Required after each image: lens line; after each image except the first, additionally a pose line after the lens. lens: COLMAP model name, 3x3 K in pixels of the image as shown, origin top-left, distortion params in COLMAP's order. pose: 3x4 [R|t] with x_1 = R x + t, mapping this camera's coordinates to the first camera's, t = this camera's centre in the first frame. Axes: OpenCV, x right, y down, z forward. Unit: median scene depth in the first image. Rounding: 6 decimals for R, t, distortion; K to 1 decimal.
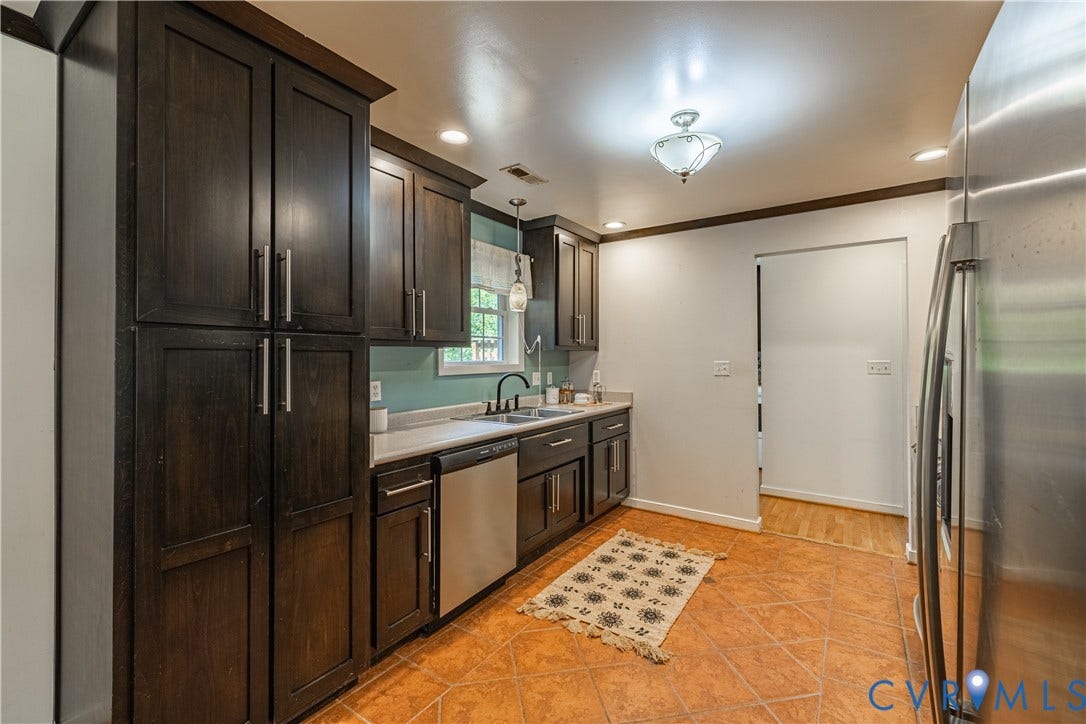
lens RADIAL K [[454.2, 0, 543.2], [0, 454.2, 355.7], [0, 0, 1]] dist [0.003355, 0.000090]
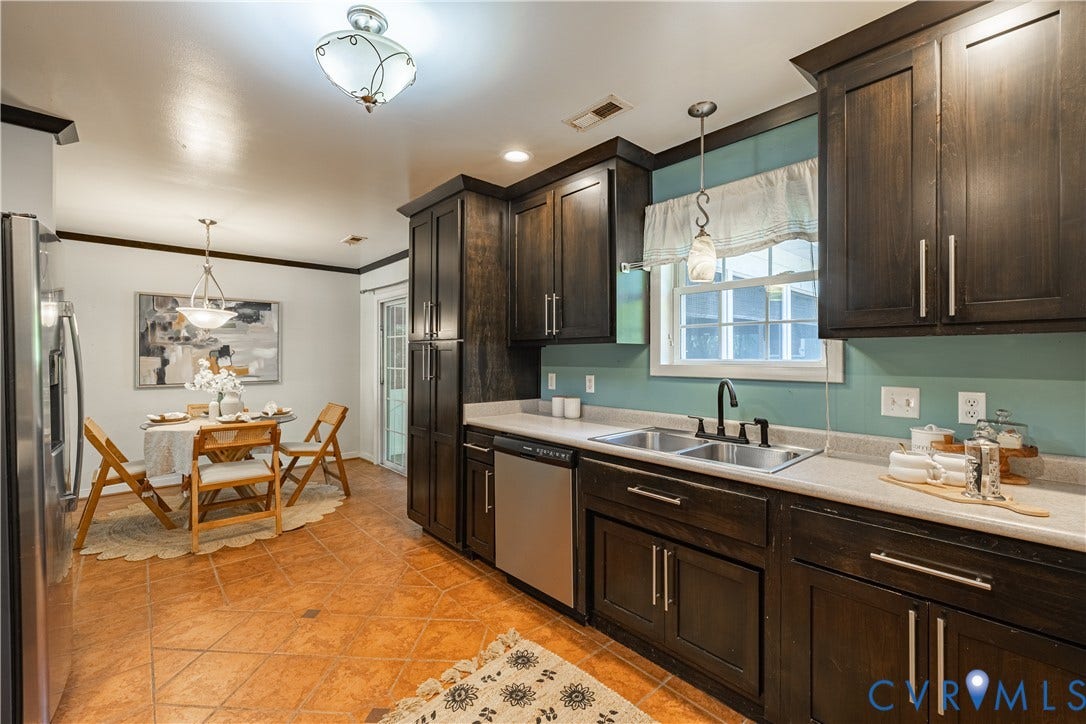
lens RADIAL K [[454.2, 0, 543.2], [0, 454.2, 355.7], [0, 0, 1]] dist [0.003355, 0.000090]
pose [[-0.237143, 0.001178, -0.971474, 0.598153], [0.001779, 0.999998, 0.000779, 0.004655], [0.971473, -0.001544, -0.237145, 0.907508]]
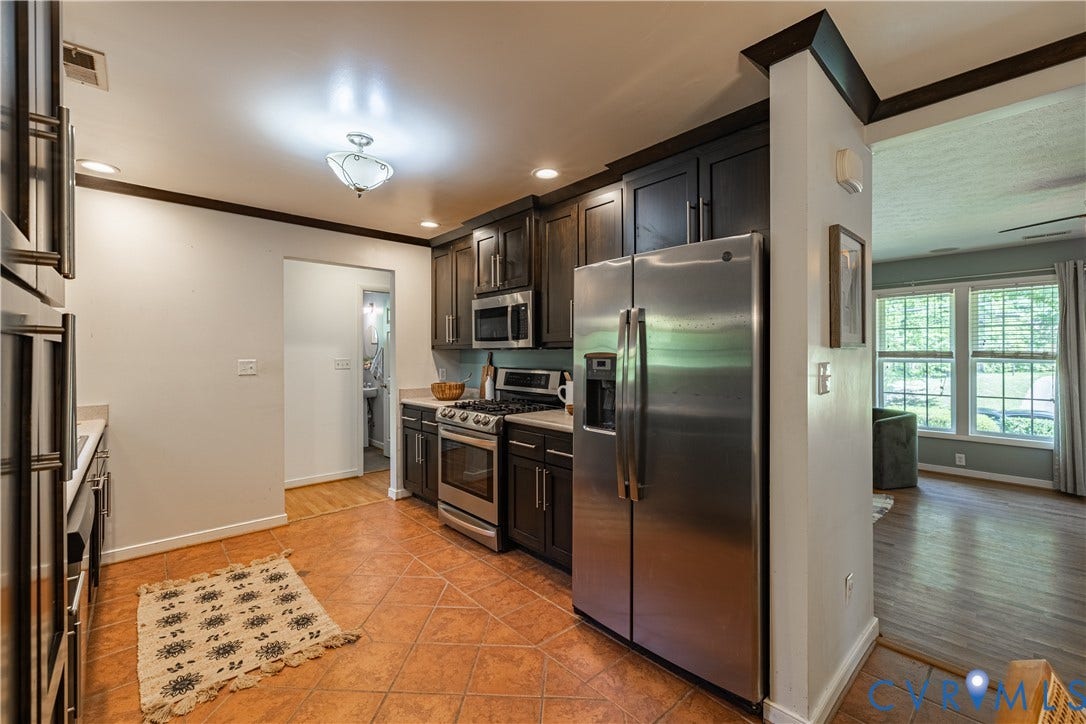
lens RADIAL K [[454.2, 0, 543.2], [0, 454.2, 355.7], [0, 0, 1]] dist [0.003355, 0.000090]
pose [[0.241114, -0.000187, 0.970497, -0.410338], [-0.002525, 0.999996, 0.000820, 0.001142], [-0.970494, -0.002648, 0.241112, 0.188435]]
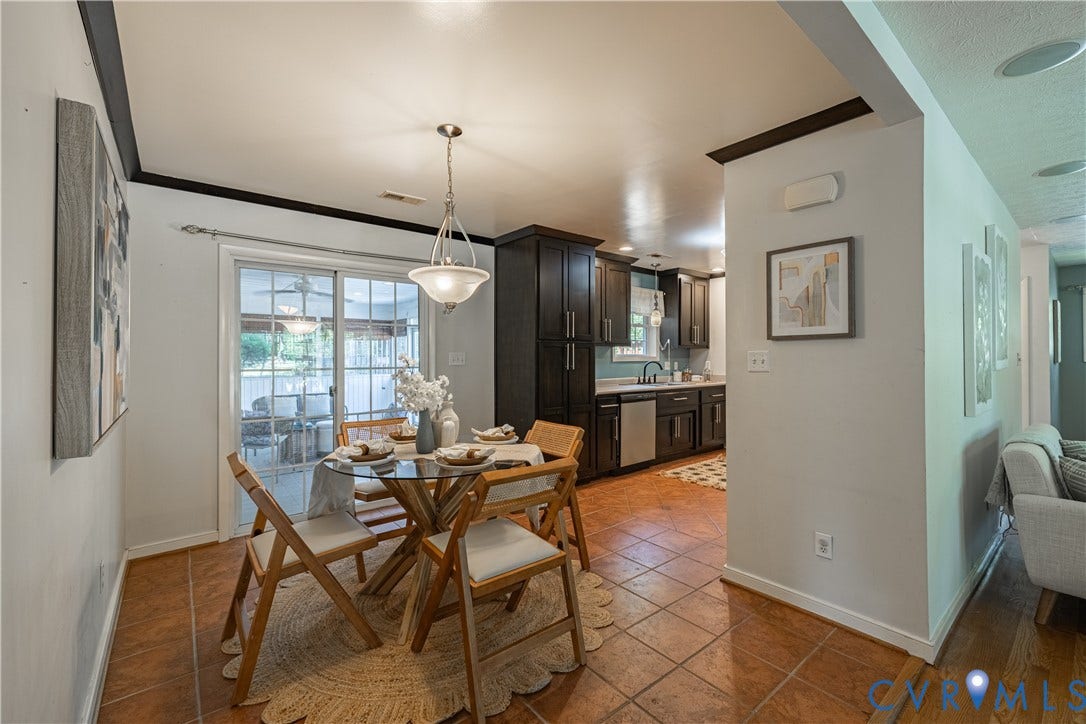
lens RADIAL K [[454.2, 0, 543.2], [0, 454.2, 355.7], [0, 0, 1]] dist [0.003355, 0.000090]
pose [[0.958069, 0.001490, -0.286534, 0.030407], [-0.001249, 0.999999, 0.001026, 0.016192], [0.286535, -0.000625, 0.958069, -0.806745]]
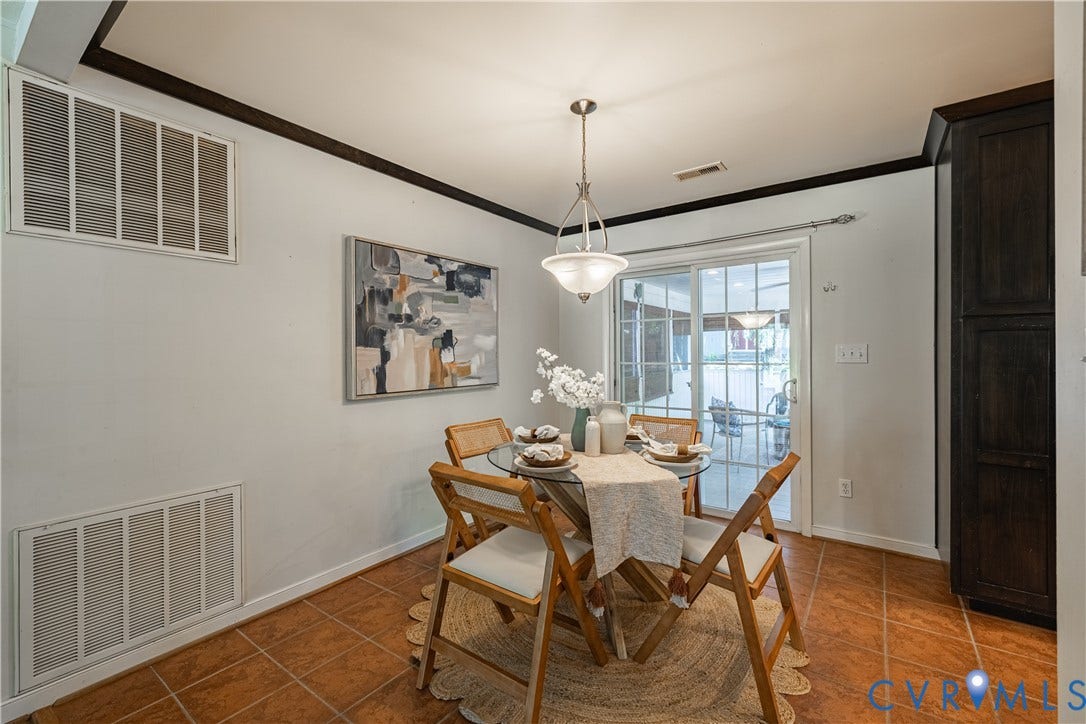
lens RADIAL K [[454.2, 0, 543.2], [0, 454.2, 355.7], [0, 0, 1]] dist [0.003355, 0.000090]
pose [[-0.035773, 0.007743, -0.999330, 0.347041], [0.009120, 0.999931, 0.007421, 0.018634], [0.999318, -0.008848, -0.035841, -0.206796]]
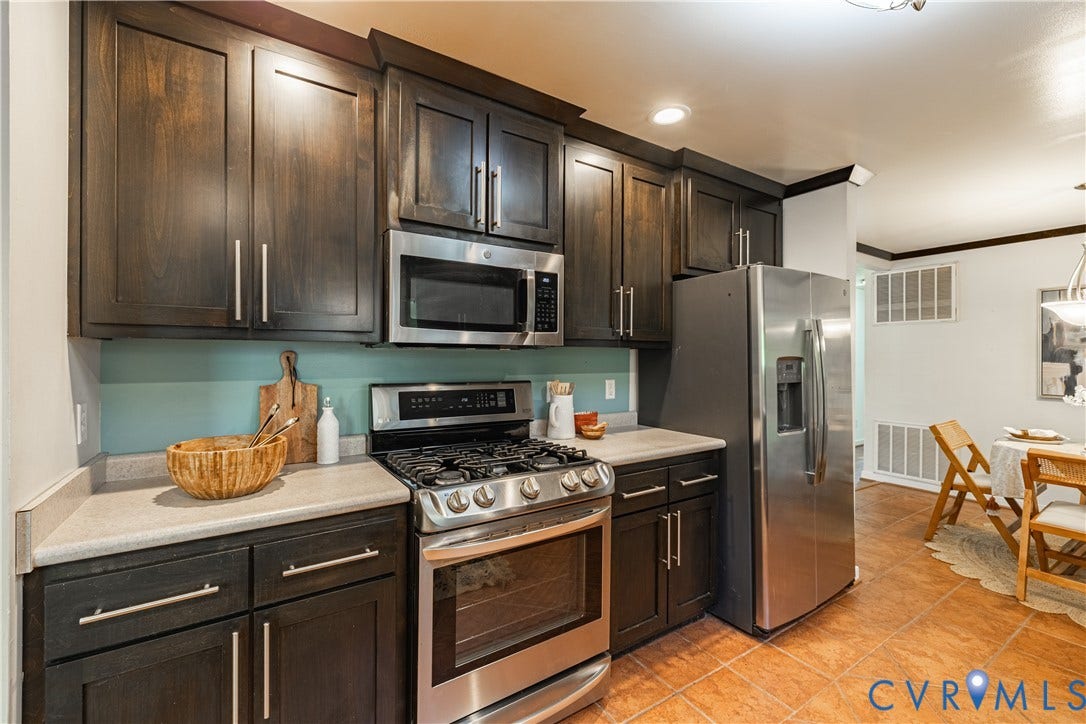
lens RADIAL K [[454.2, 0, 543.2], [0, 454.2, 355.7], [0, 0, 1]] dist [0.003355, 0.000090]
pose [[-0.922552, -0.000681, 0.385872, 0.314652], [-0.003404, 0.999974, -0.006373, 0.001279], [-0.385858, -0.007193, -0.922530, 1.020036]]
